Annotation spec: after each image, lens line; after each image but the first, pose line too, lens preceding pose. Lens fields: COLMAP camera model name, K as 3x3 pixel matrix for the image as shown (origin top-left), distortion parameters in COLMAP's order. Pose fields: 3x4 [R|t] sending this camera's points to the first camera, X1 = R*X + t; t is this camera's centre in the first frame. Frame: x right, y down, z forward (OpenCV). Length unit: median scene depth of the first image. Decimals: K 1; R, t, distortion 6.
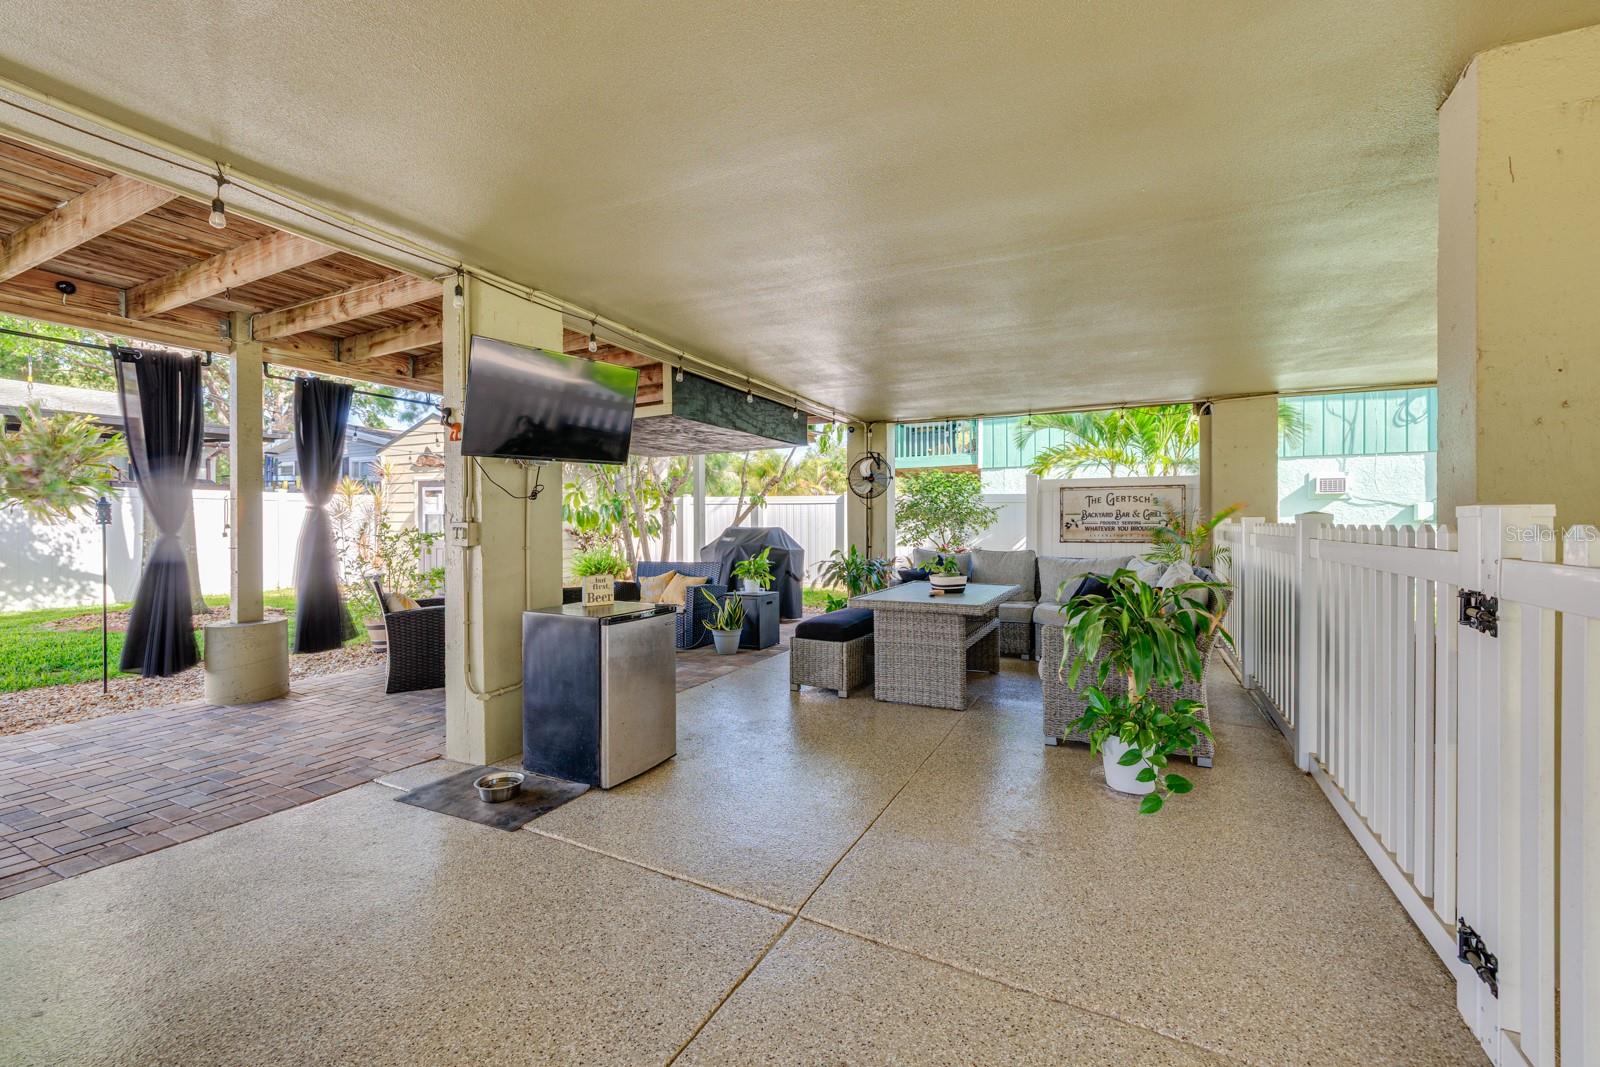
lens RADIAL K [[677.2, 0, 794.8], [0, 677.2, 531.2], [0, 0, 1]] dist [-0.000491, 0.000050]
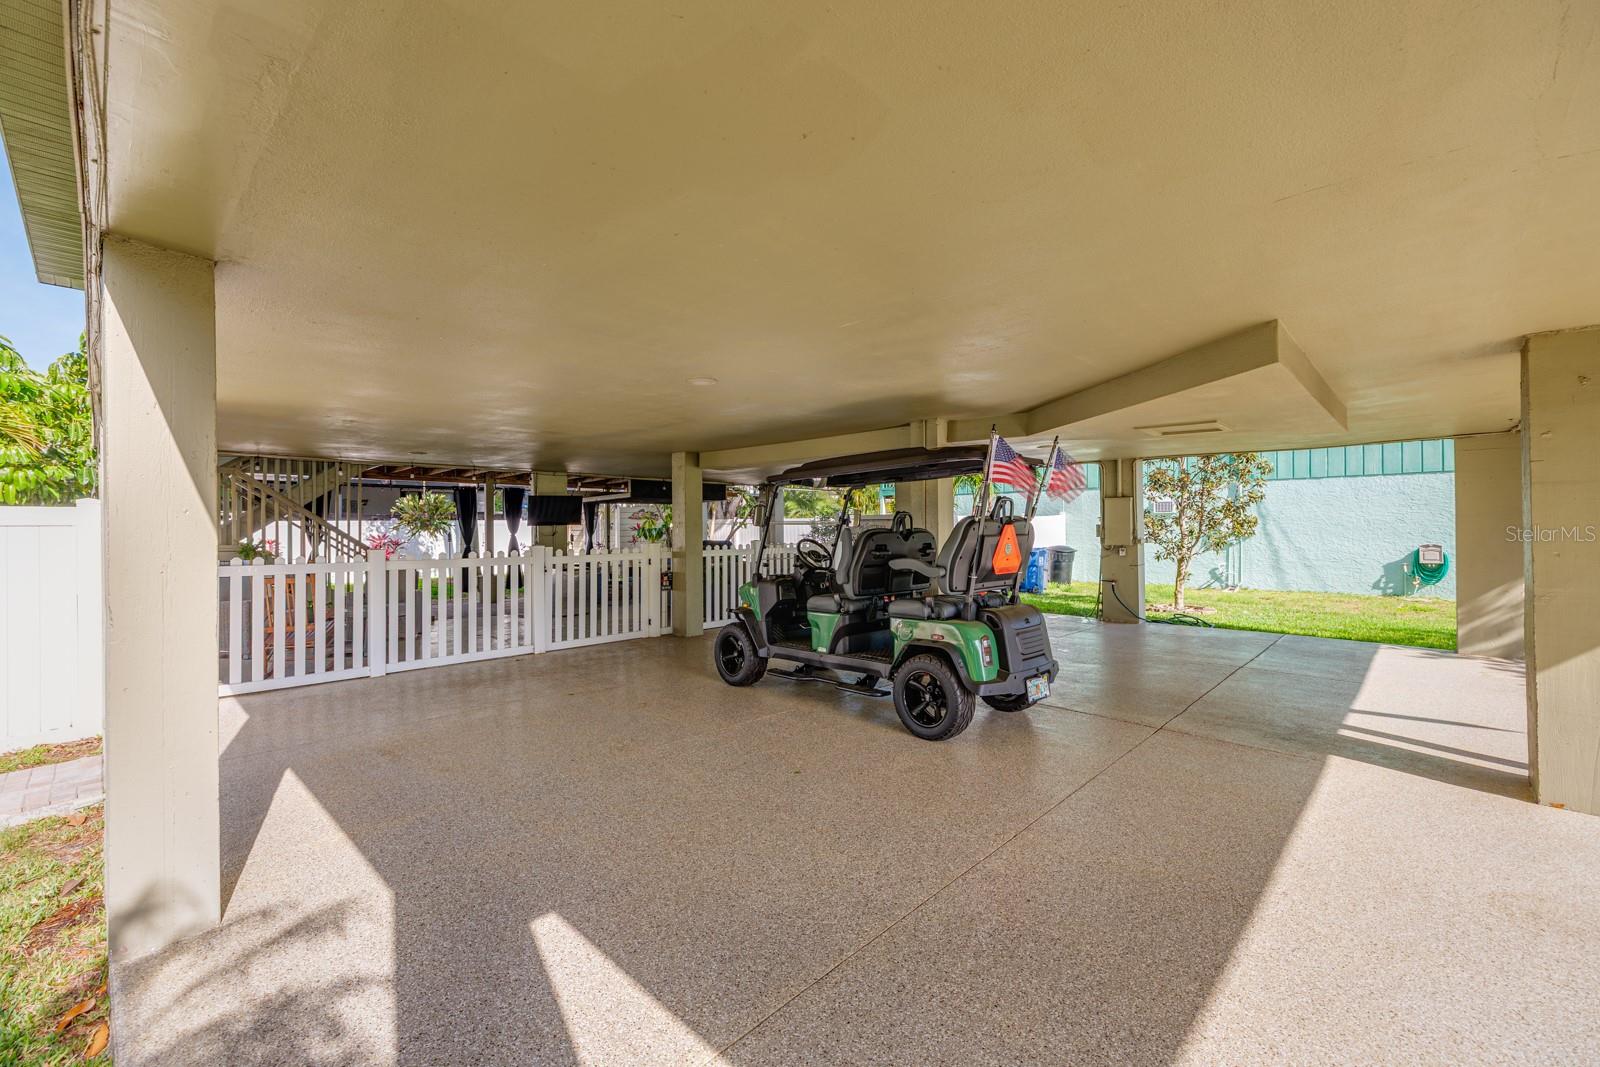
lens RADIAL K [[677.2, 0, 788.3], [0, 677.2, 531.0], [0, 0, 1]] dist [-0.000491, 0.000050]
pose [[0.965538, -0.004070, -0.260229, 1.237284], [0.003170, 0.999987, -0.003877, -0.040039], [0.260241, 0.002919, 0.965539, -1.531977]]
